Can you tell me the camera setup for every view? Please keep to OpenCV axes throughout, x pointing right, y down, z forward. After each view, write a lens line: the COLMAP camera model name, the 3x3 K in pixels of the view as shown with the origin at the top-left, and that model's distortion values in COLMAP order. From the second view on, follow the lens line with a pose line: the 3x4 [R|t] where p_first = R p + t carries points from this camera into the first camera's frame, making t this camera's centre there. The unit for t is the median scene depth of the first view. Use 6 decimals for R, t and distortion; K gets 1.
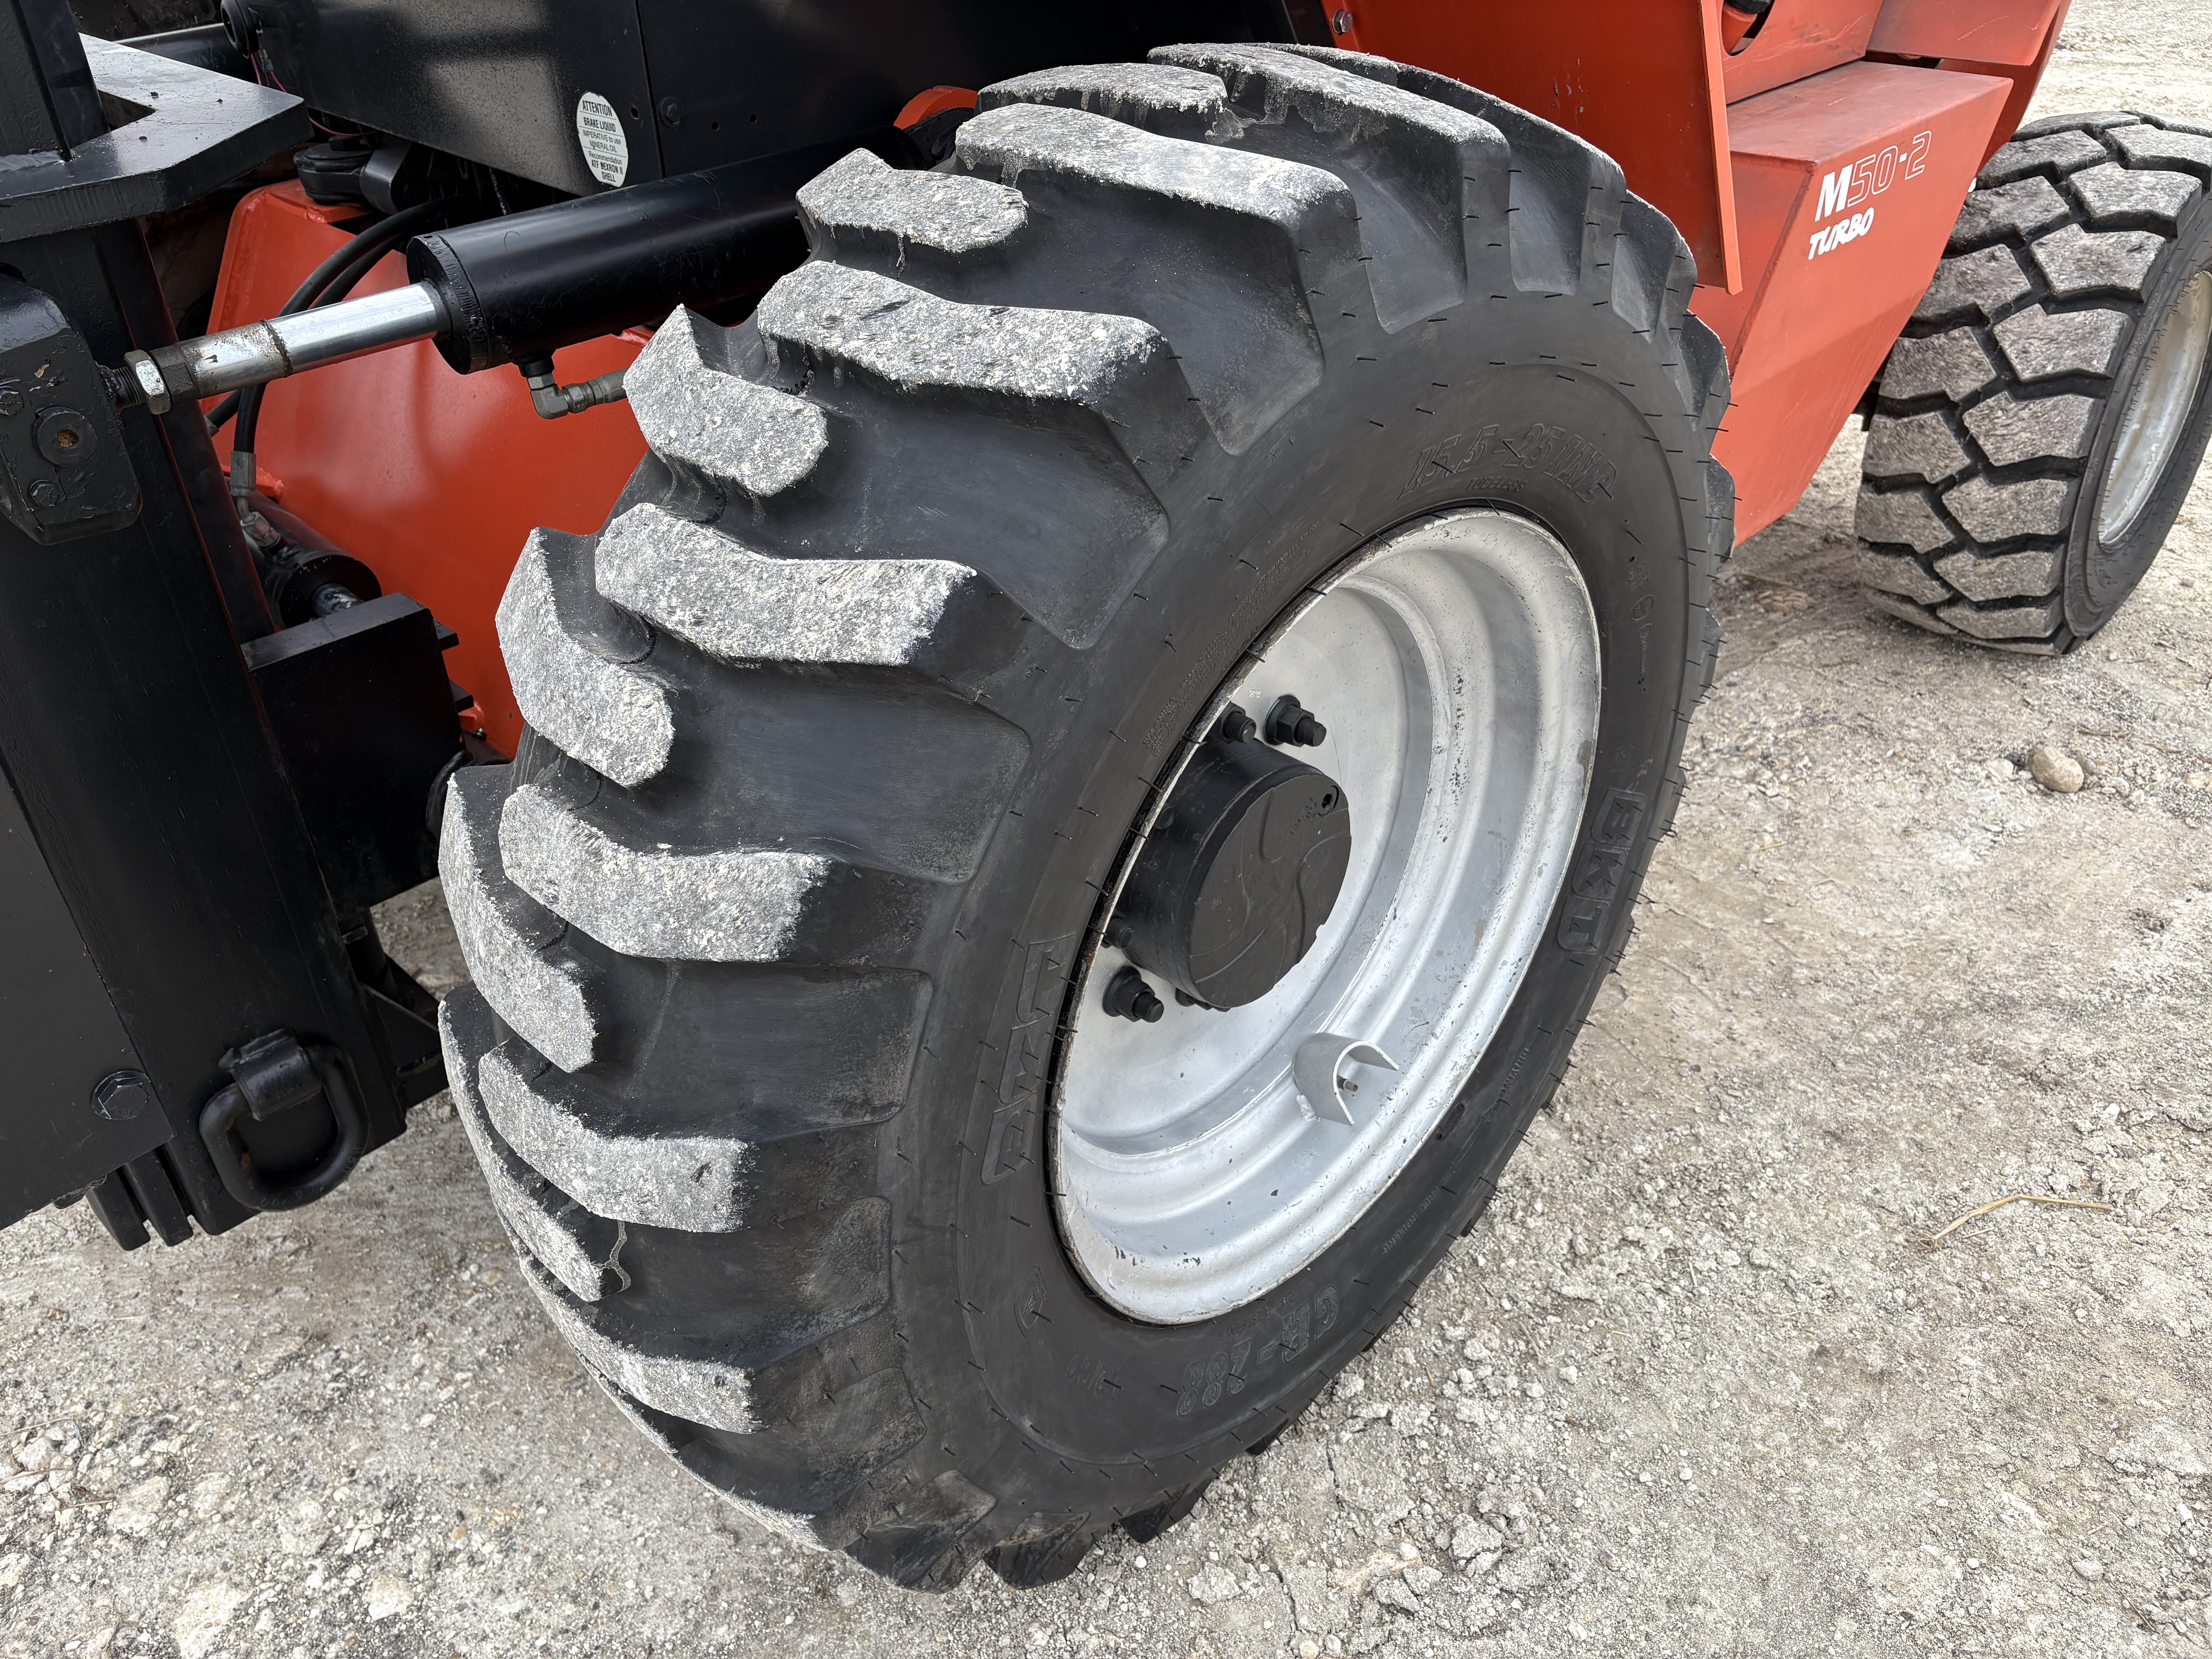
lens RADIAL K [[1670.8, 0, 1108.7], [0, 1670.8, 826.9], [0, 0, 1]] dist [0.051892, -0.054101]
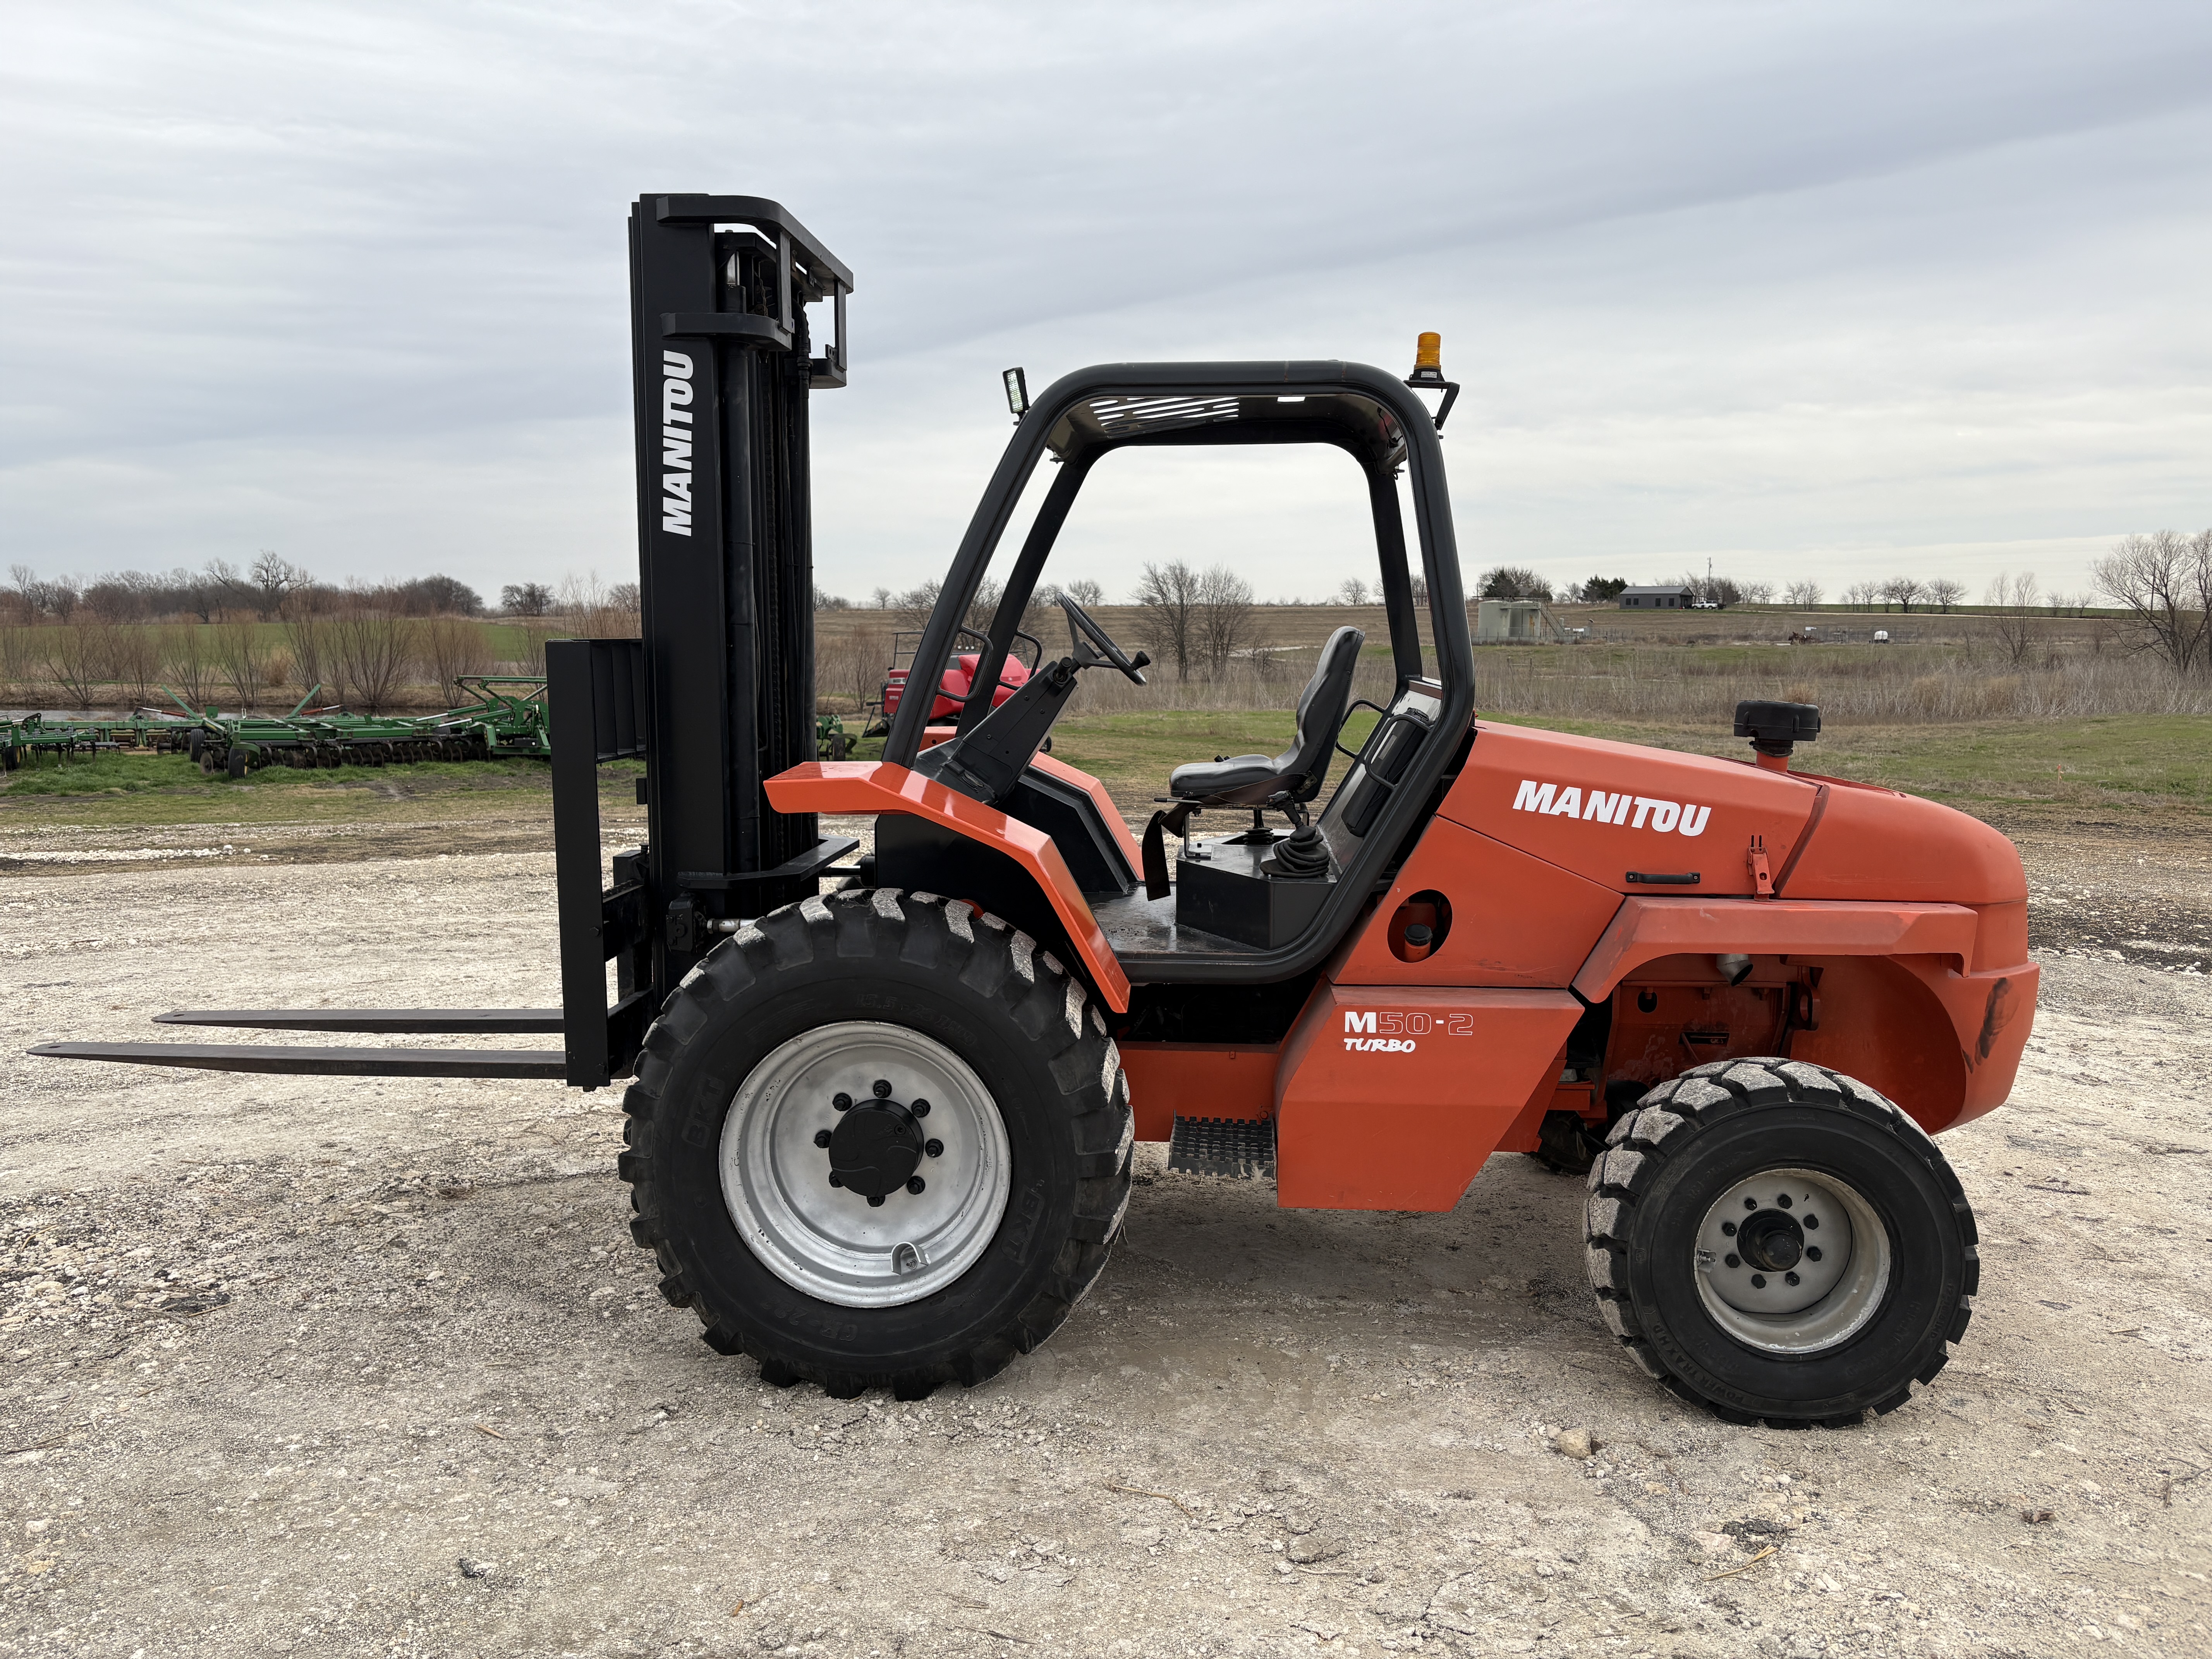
lens RADIAL K [[1670.8, 0, 1101.5], [0, 1670.8, 832.1], [0, 0, 1]] dist [0.051892, -0.054101]
pose [[0.641054, 0.112084, -0.759267, 2.278570], [-0.443744, 0.861295, -0.247511, 0.092767], [0.626212, 0.495588, 0.601873, -0.708659]]
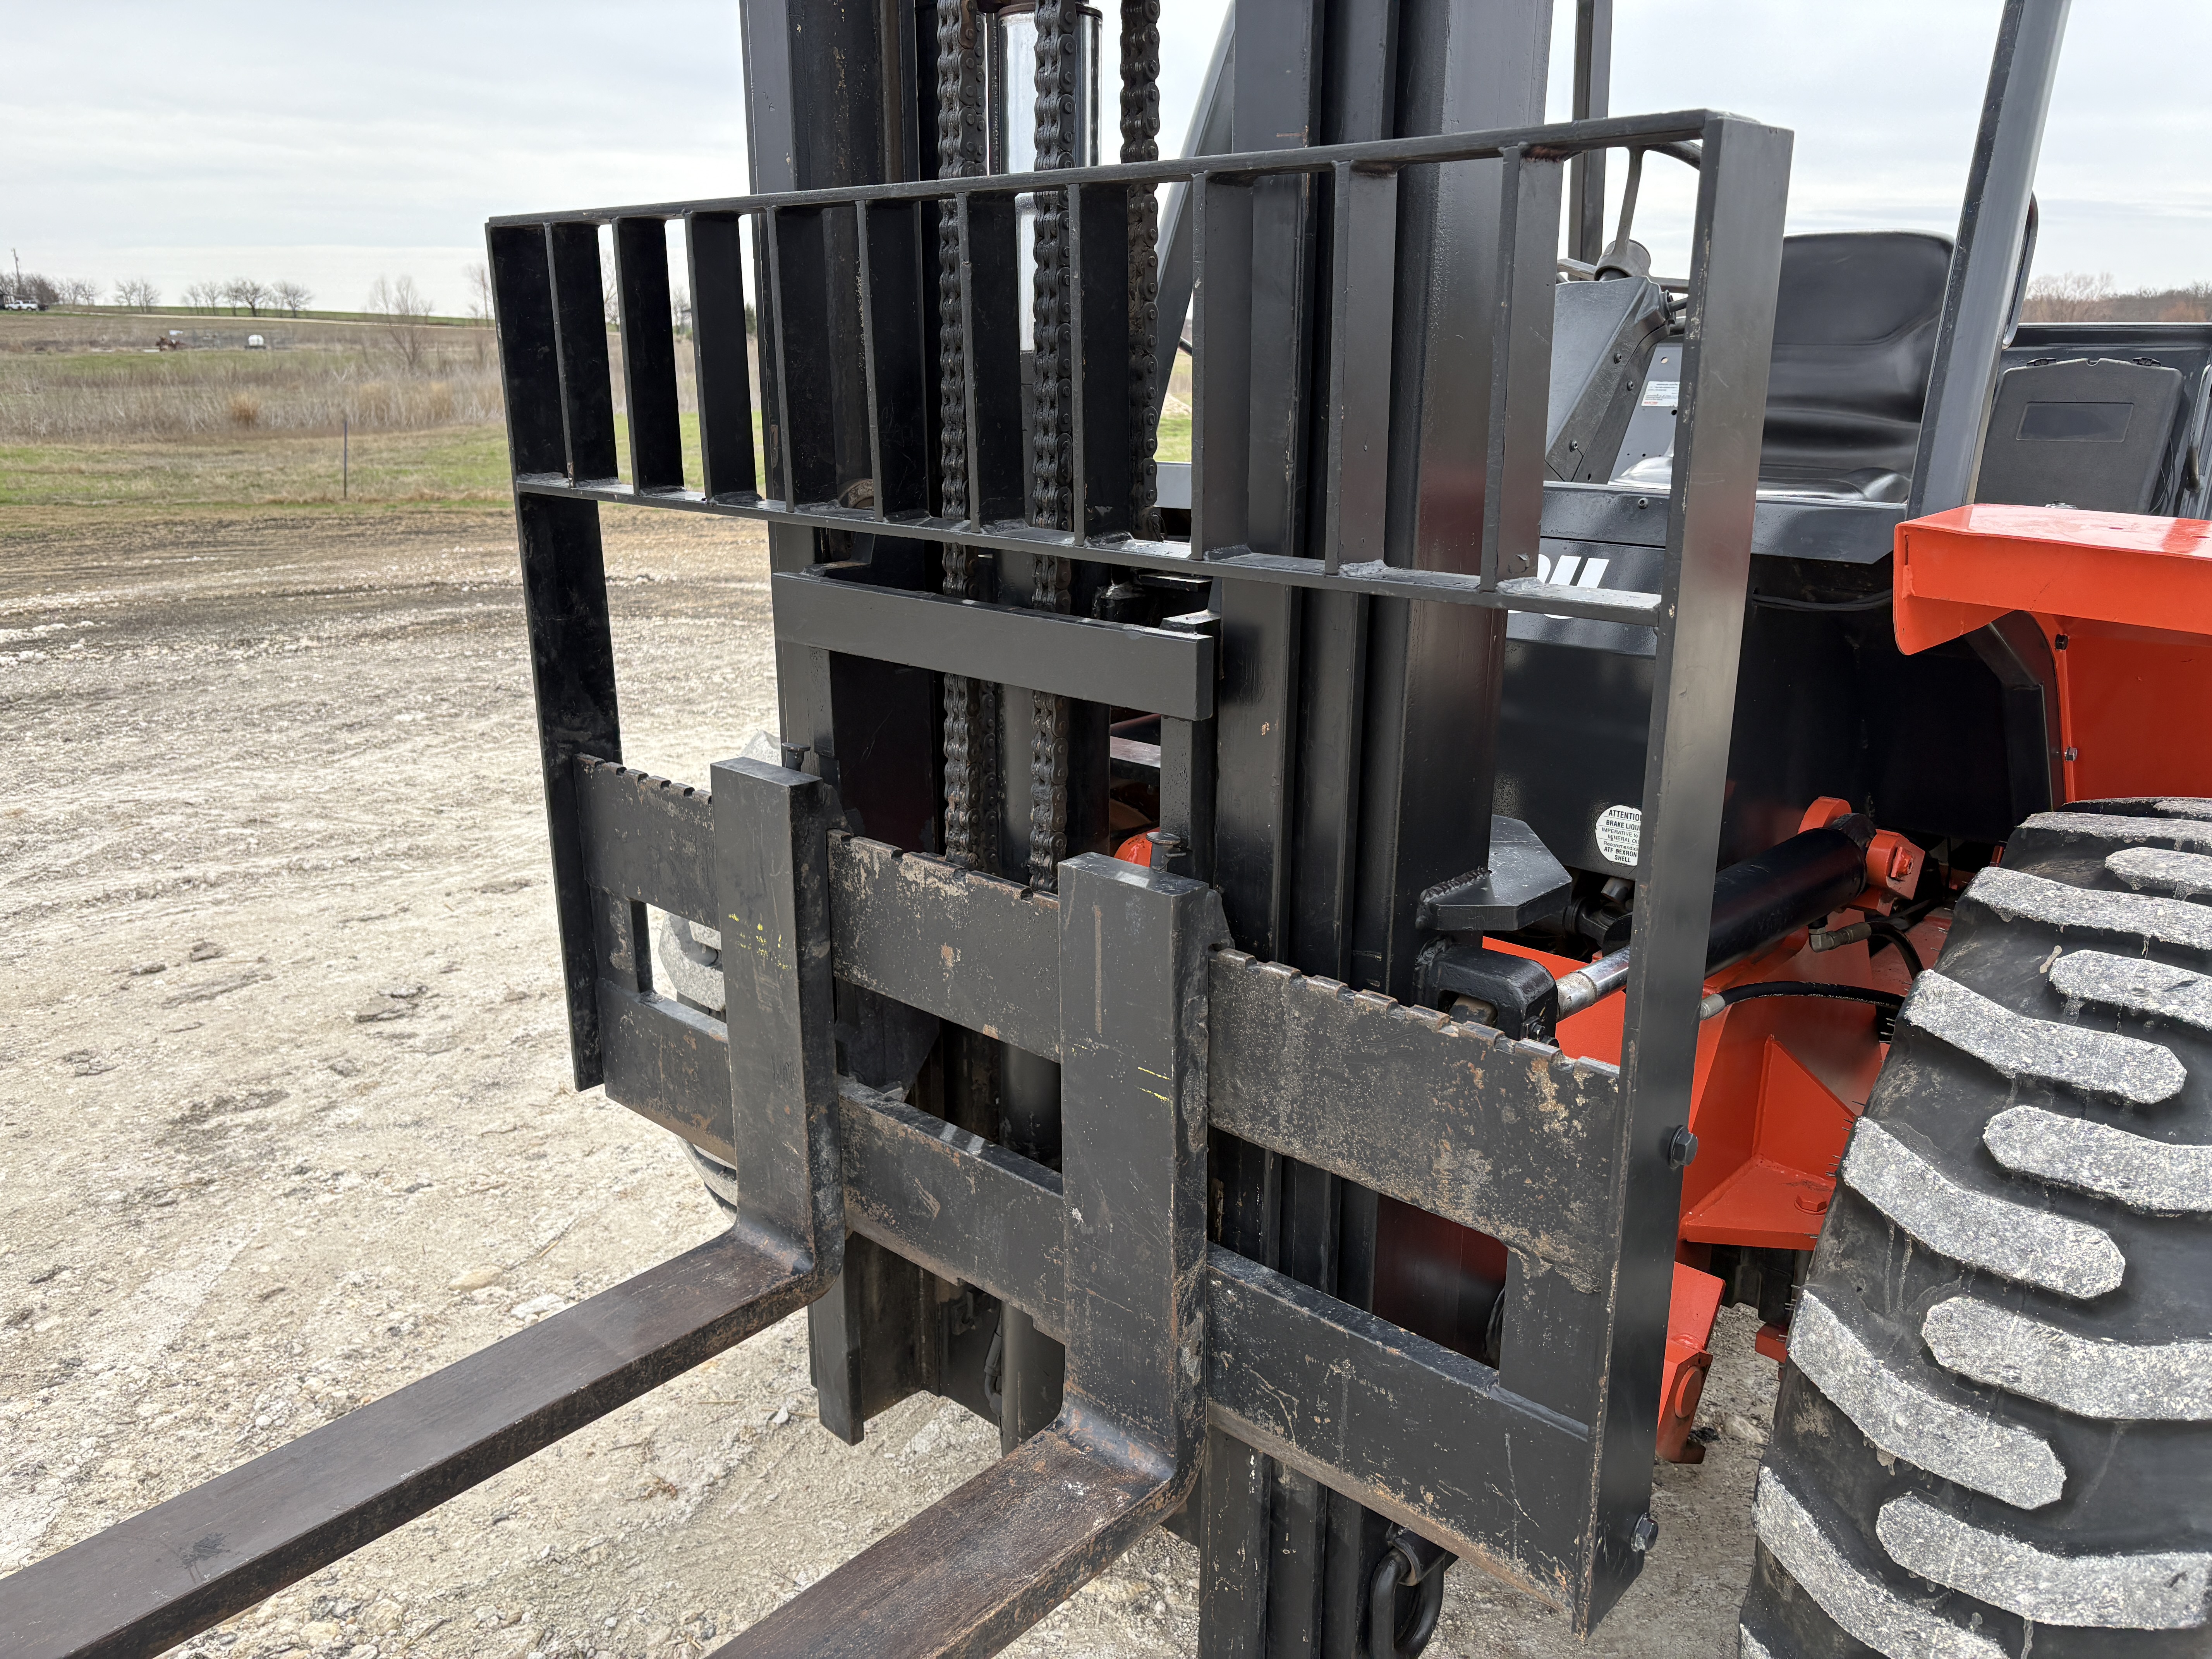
lens RADIAL K [[1670.8, 0, 1103.6], [0, 1670.8, 838.0], [0, 0, 1]] dist [0.051892, -0.054101]
pose [[0.999452, 0.011291, 0.031124, -0.728951], [-0.001242, 0.952182, -0.305530, 0.028320], [-0.033086, 0.305324, 0.951674, -0.316486]]
